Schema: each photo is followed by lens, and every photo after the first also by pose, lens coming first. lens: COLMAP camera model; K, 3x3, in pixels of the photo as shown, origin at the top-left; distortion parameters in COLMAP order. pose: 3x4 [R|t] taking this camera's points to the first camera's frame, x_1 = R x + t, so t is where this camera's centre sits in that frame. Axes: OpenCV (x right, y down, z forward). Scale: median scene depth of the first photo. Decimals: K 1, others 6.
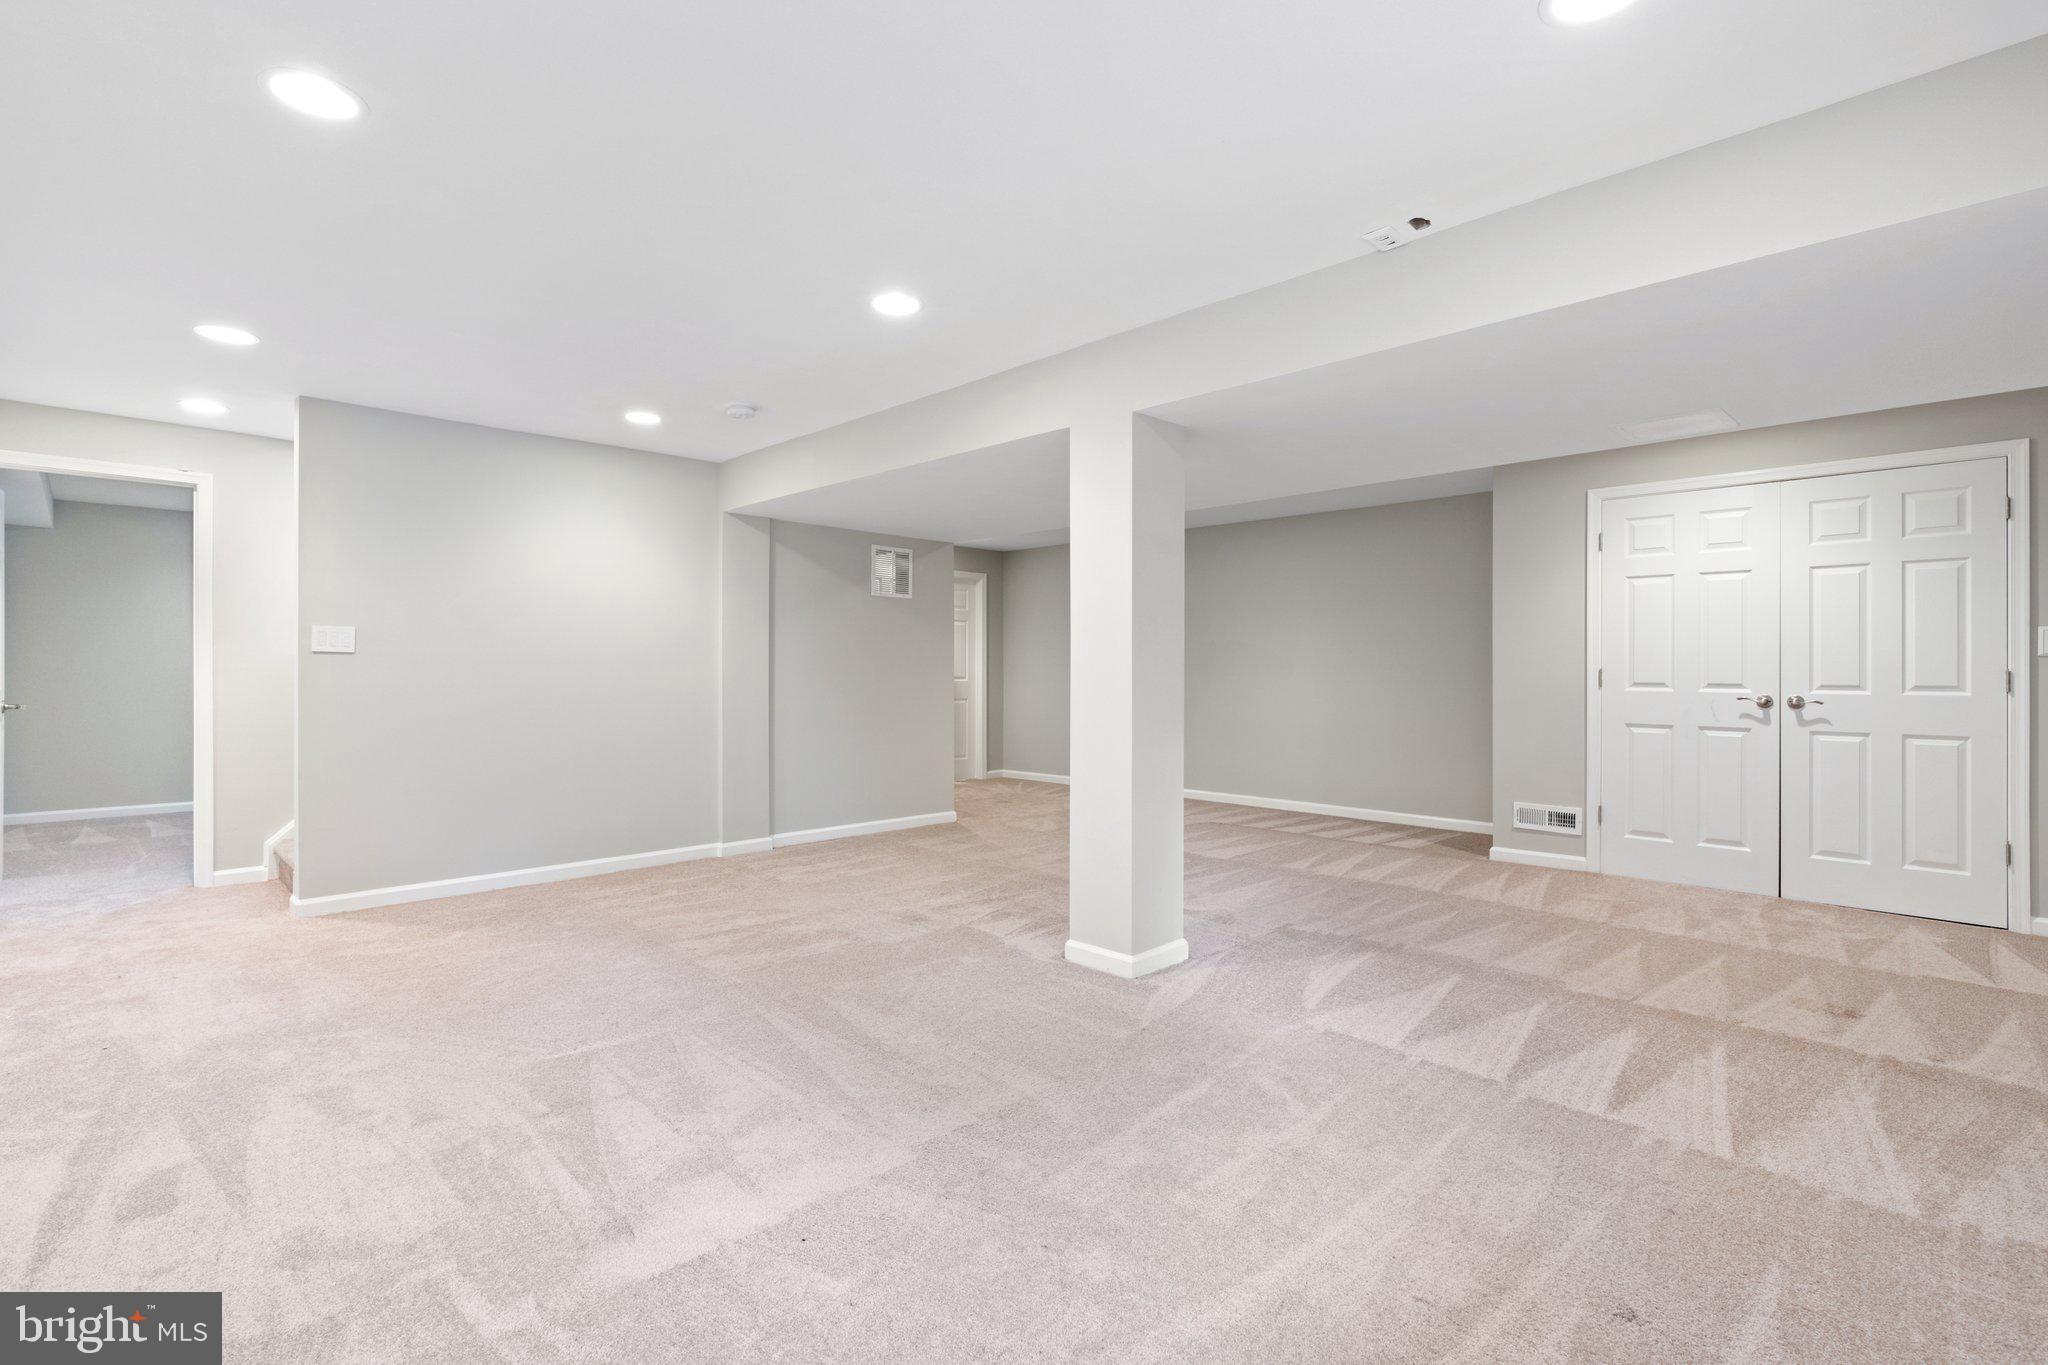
lens RADIAL K [[943.4, 0, 1033.9], [0, 943.4, 670.5], [0, 0, 1]] dist [-0.003446, -0.000404]
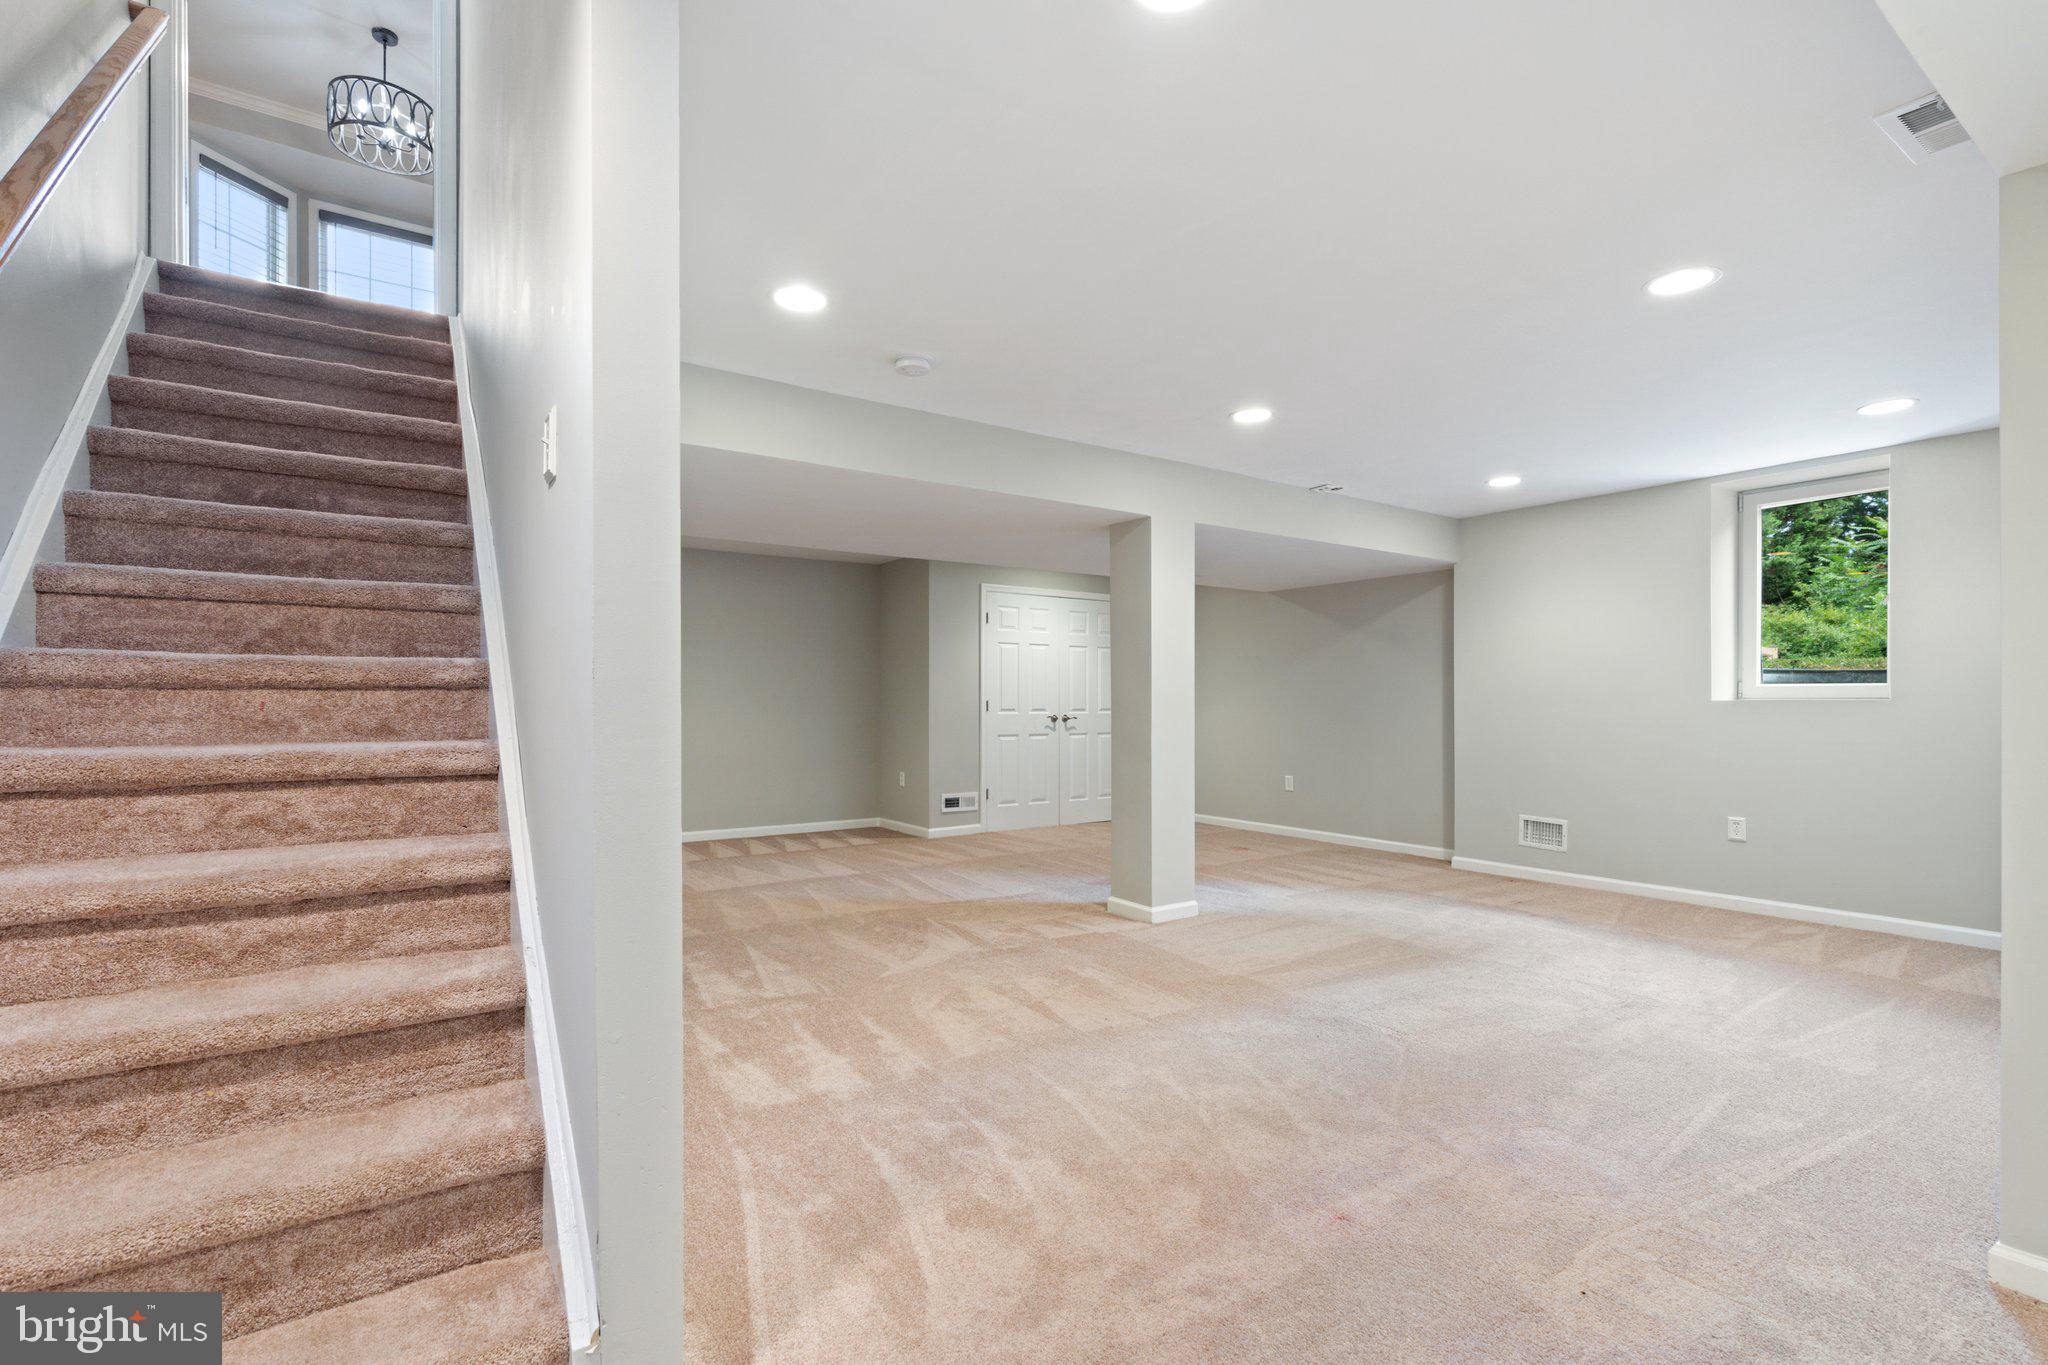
lens RADIAL K [[943.4, 0, 1027.8], [0, 943.4, 696.4], [0, 0, 1]] dist [-0.003446, -0.000404]
pose [[0.172667, 0.002744, 0.984976, -1.015675], [0.004337, 0.999984, -0.003546, -0.002397], [-0.984971, 0.004884, 0.172652, 0.746317]]
